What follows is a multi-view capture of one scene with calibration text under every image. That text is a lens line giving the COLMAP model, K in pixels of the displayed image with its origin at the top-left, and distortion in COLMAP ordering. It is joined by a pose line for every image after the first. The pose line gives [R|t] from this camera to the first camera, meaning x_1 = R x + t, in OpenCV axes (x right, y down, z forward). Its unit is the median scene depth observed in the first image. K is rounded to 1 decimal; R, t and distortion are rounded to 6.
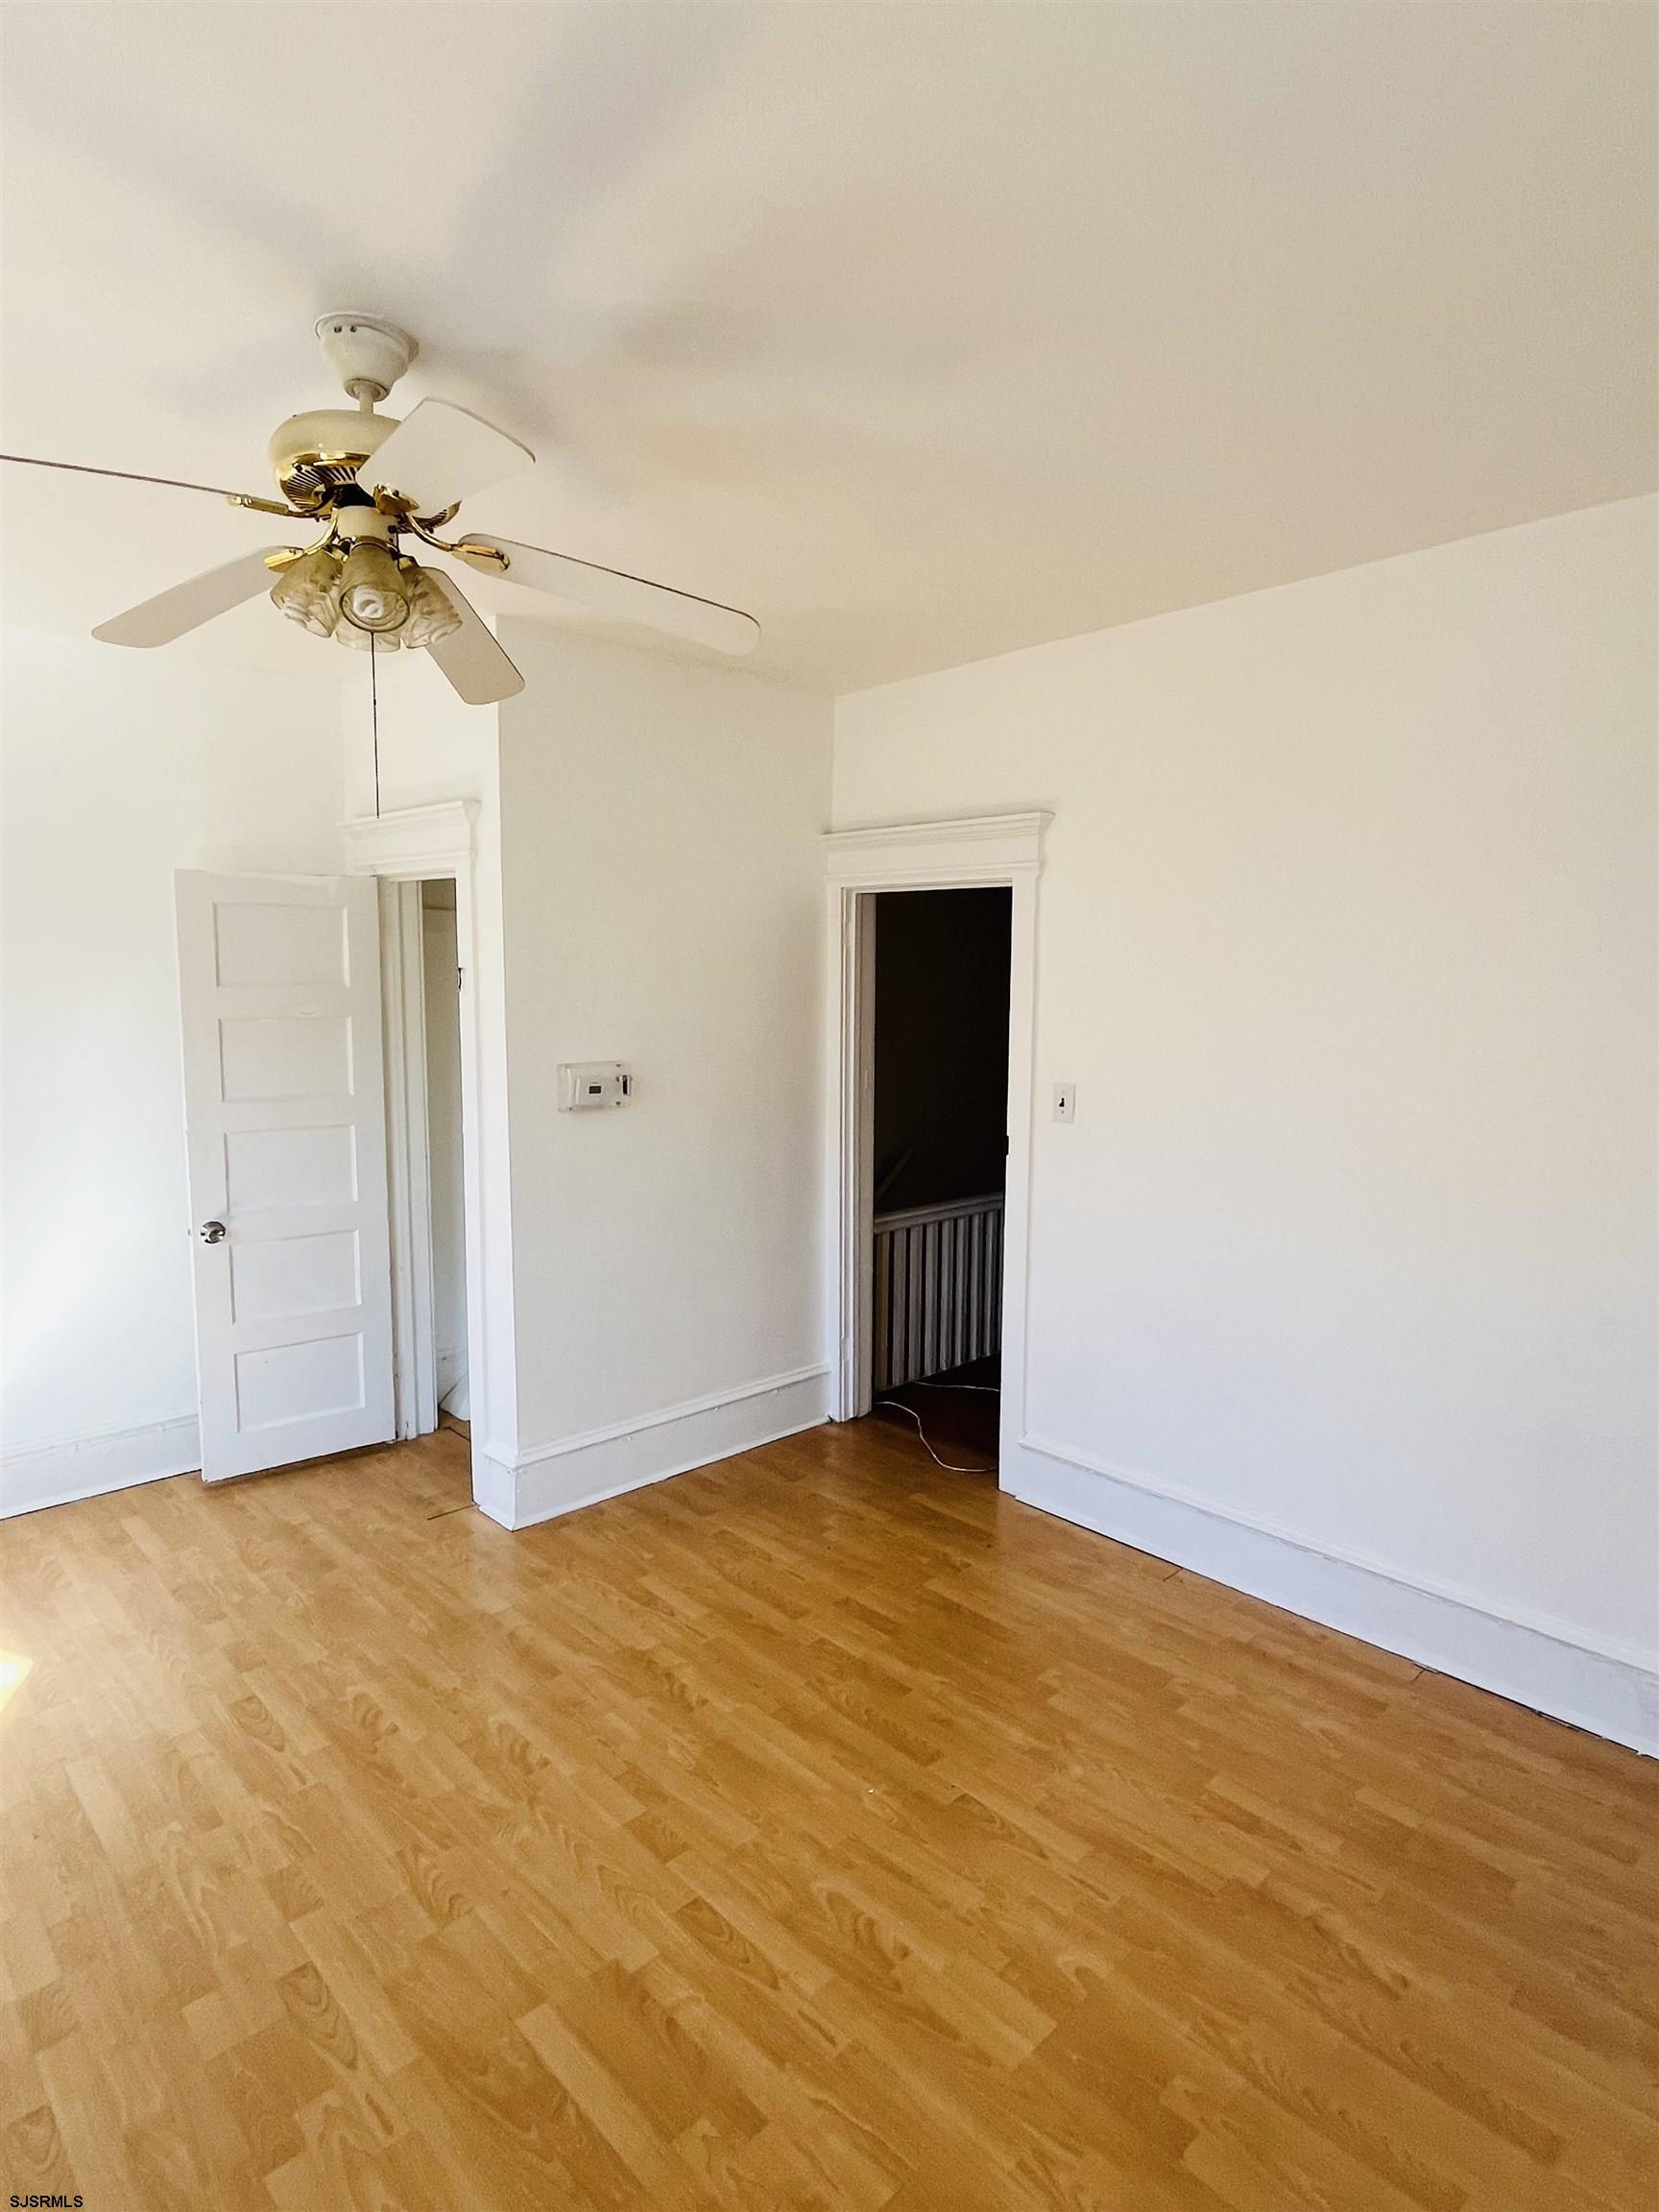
lens RADIAL K [[1187.3, 0, 834.3], [0, 1187.3, 1103.5], [0, 0, 1]] dist [0.003899, -0.000472]
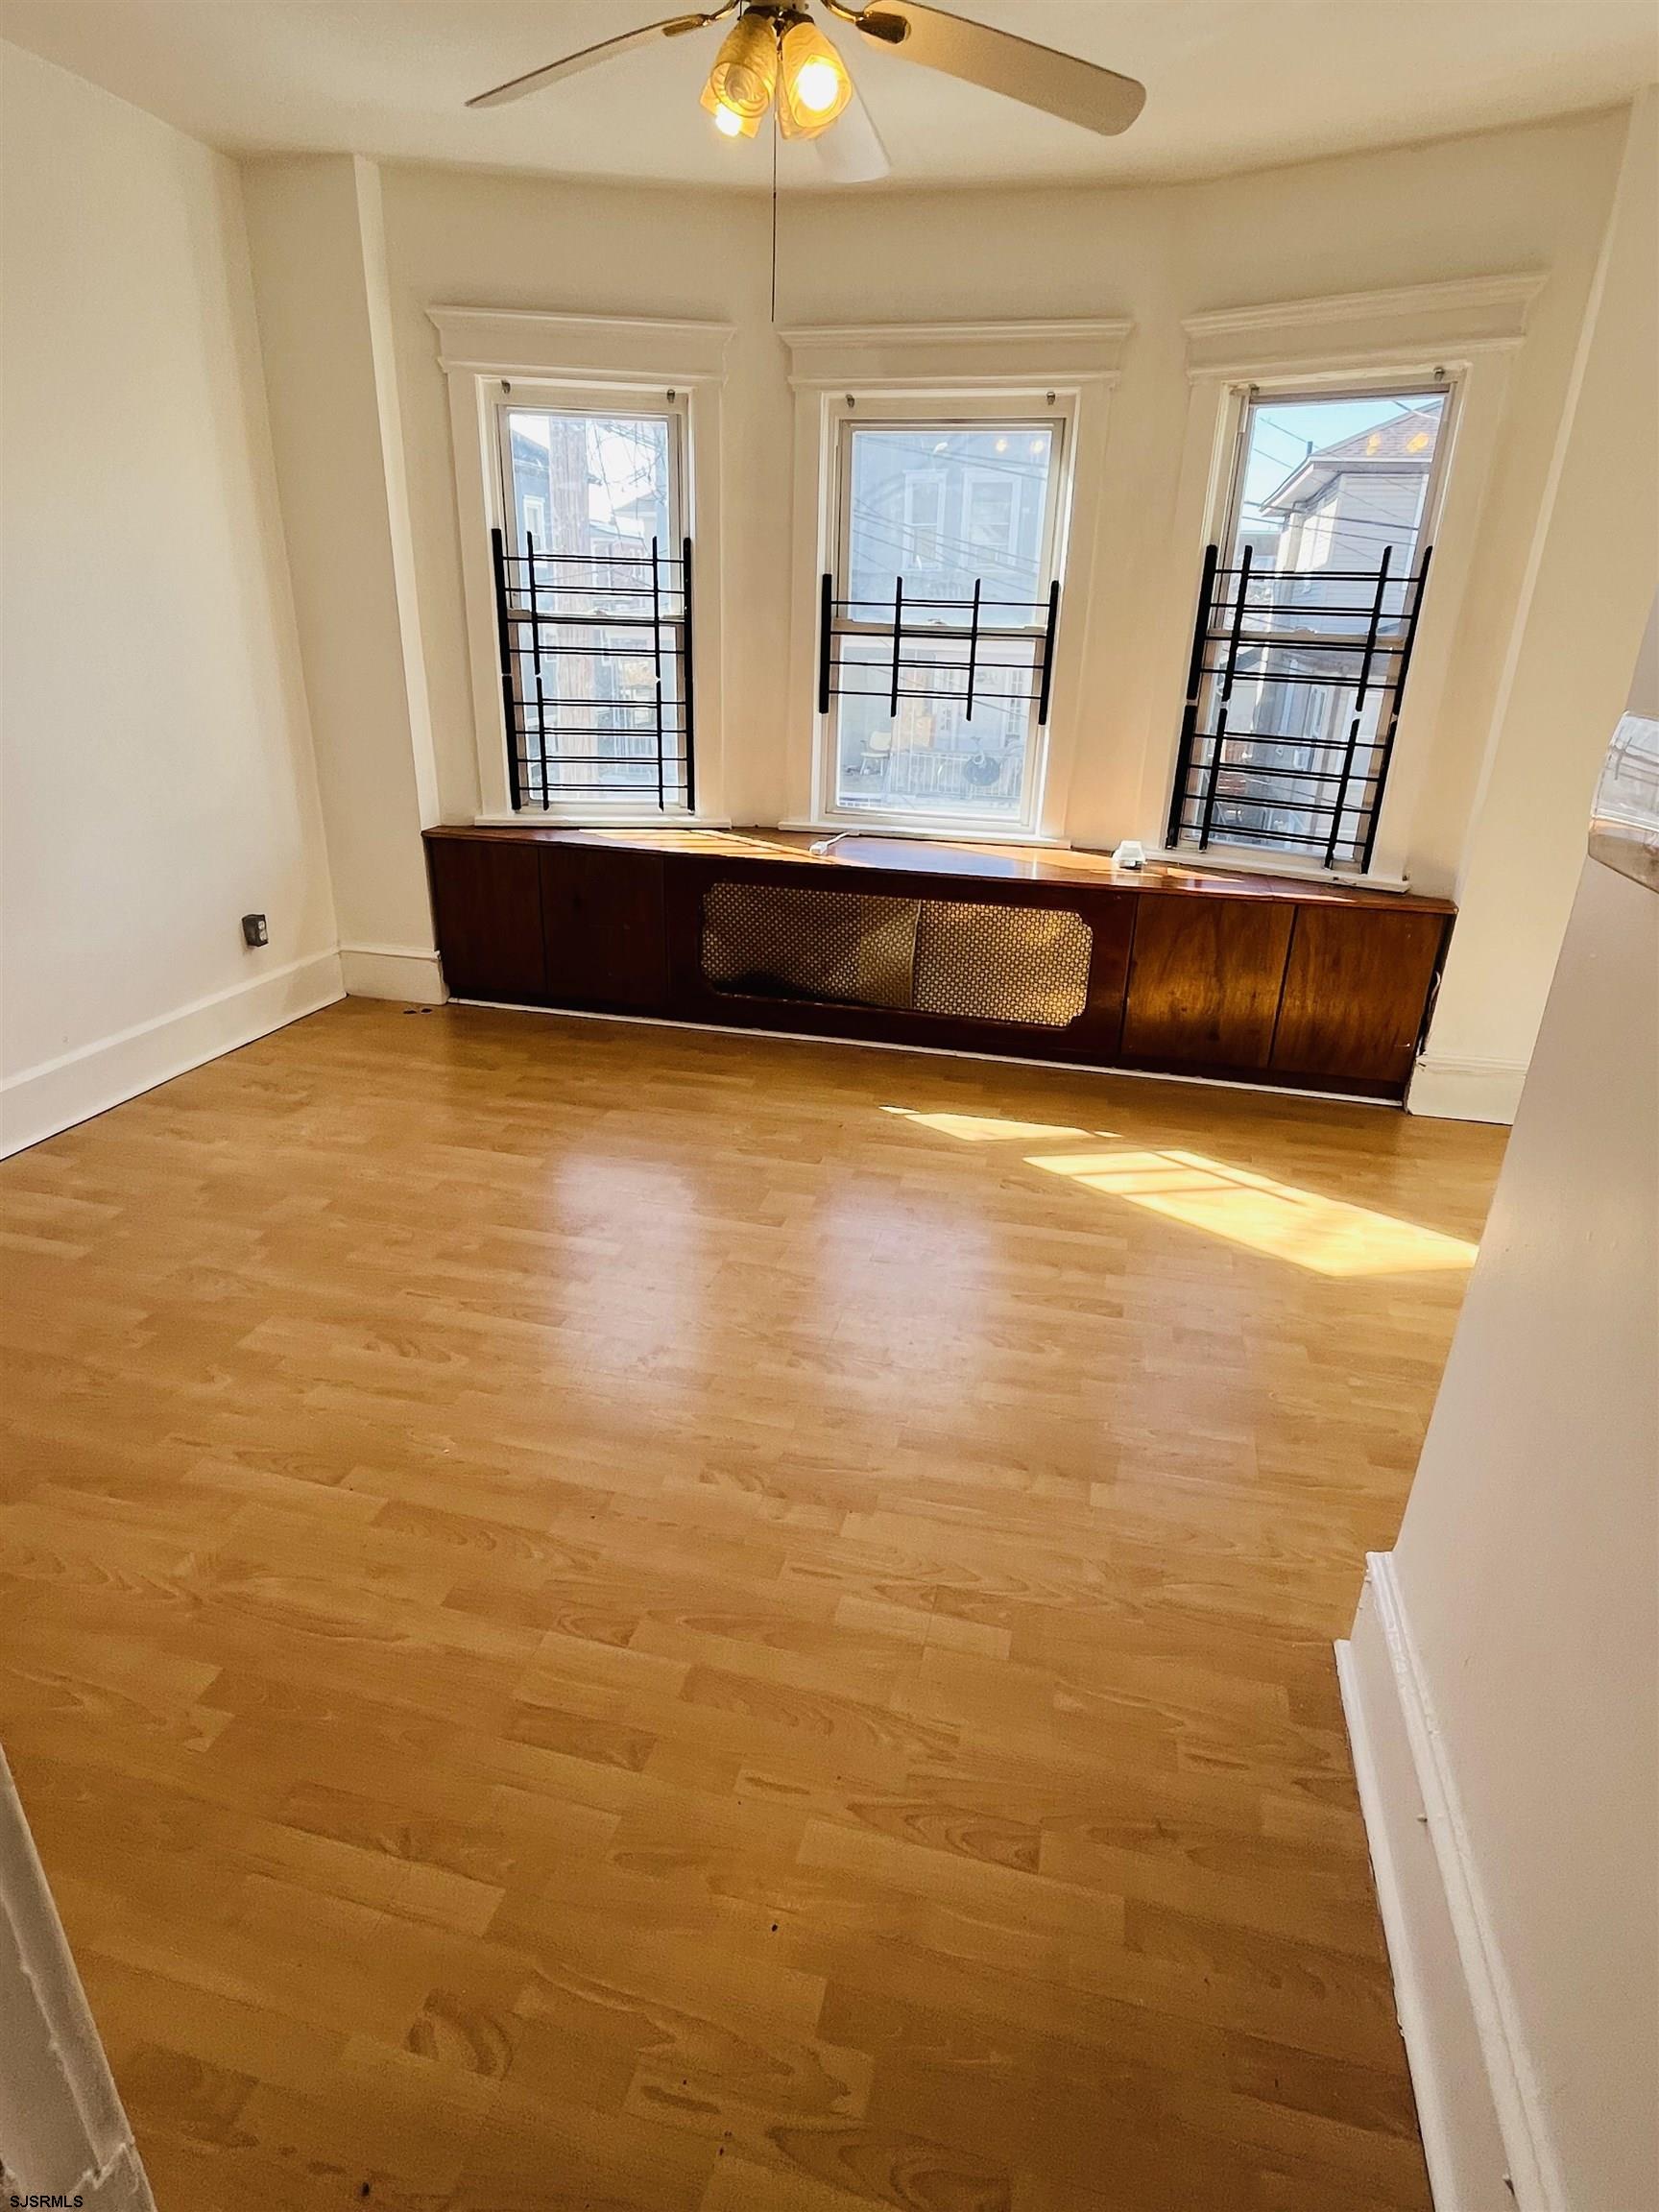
lens RADIAL K [[1187.3, 0, 834.3], [0, 1187.3, 1103.5], [0, 0, 1]] dist [0.003899, -0.000472]
pose [[-0.842353, 0.176188, -0.509312, 0.196441], [-0.095427, 0.881355, 0.462717, -0.095938], [0.530410, 0.438374, -0.725599, 1.703047]]
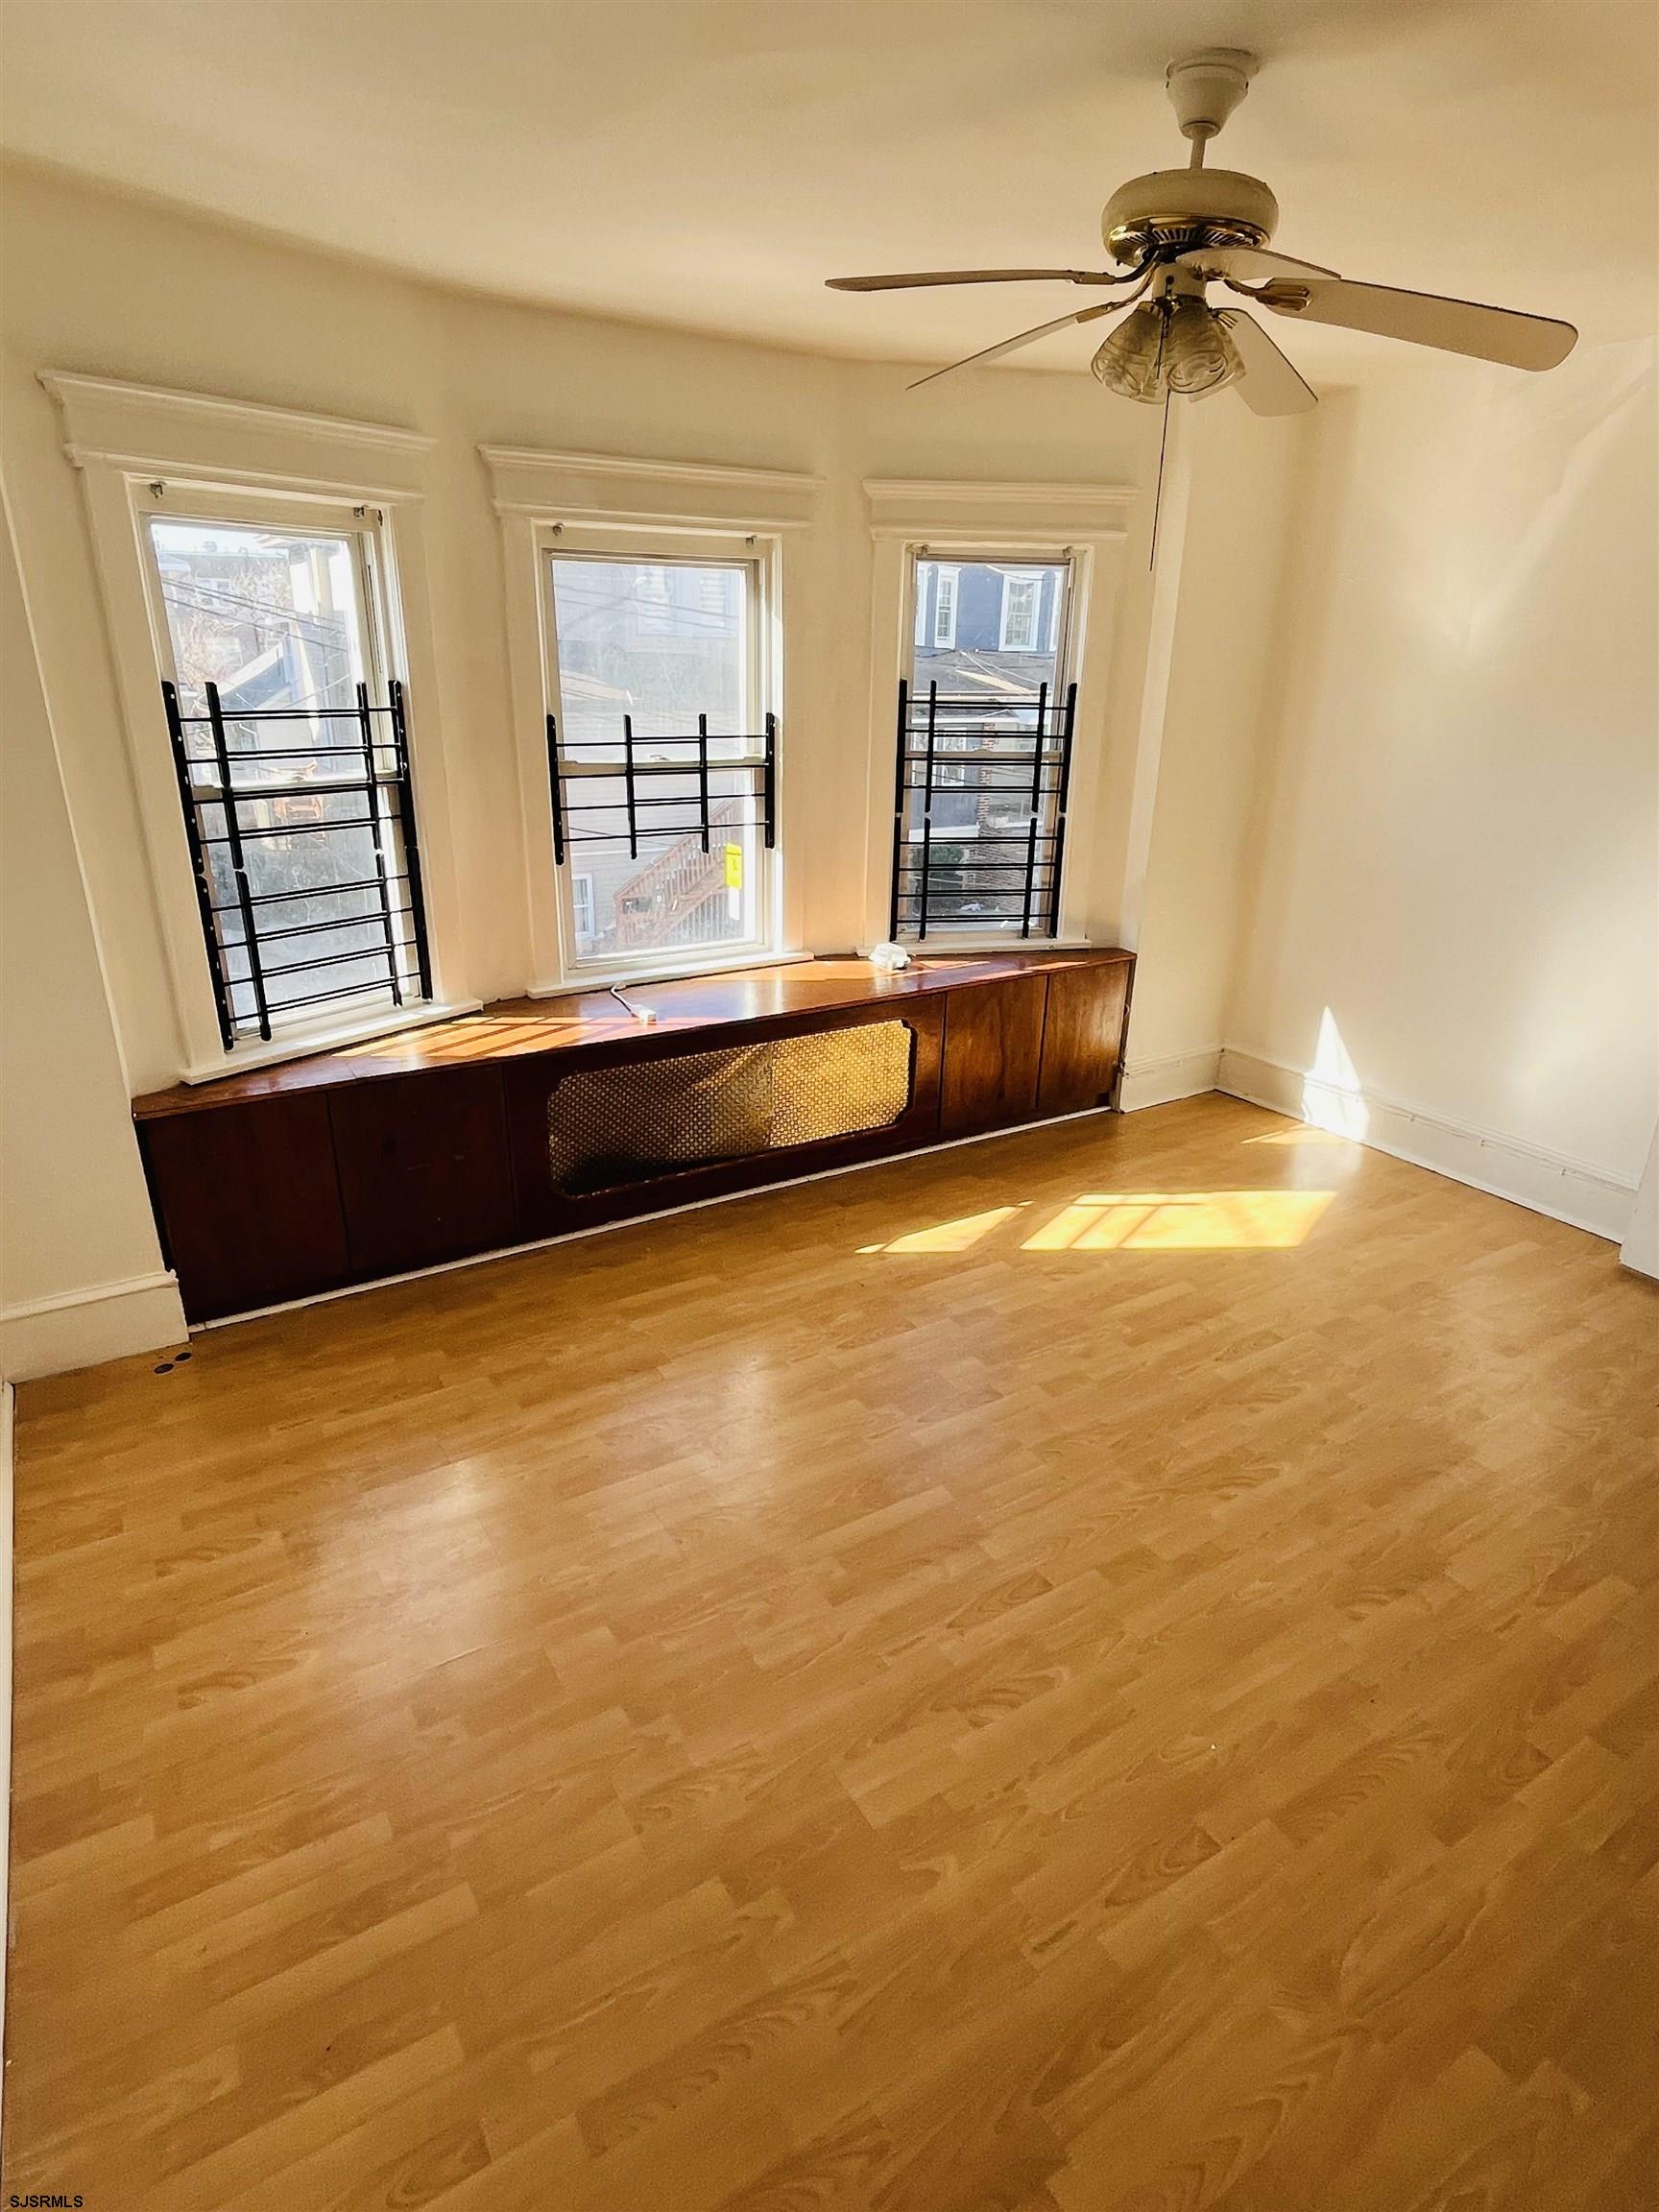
lens RADIAL K [[1173.6, 0, 832.2], [0, 1173.6, 1122.2], [0, 0, 1]] dist [-0.003039, -0.001165]
pose [[-0.205708, 0.349613, -0.914032, 0.696654], [-0.122289, 0.917503, 0.378462, -0.110322], [0.970943, 0.189629, -0.145984, 0.781249]]
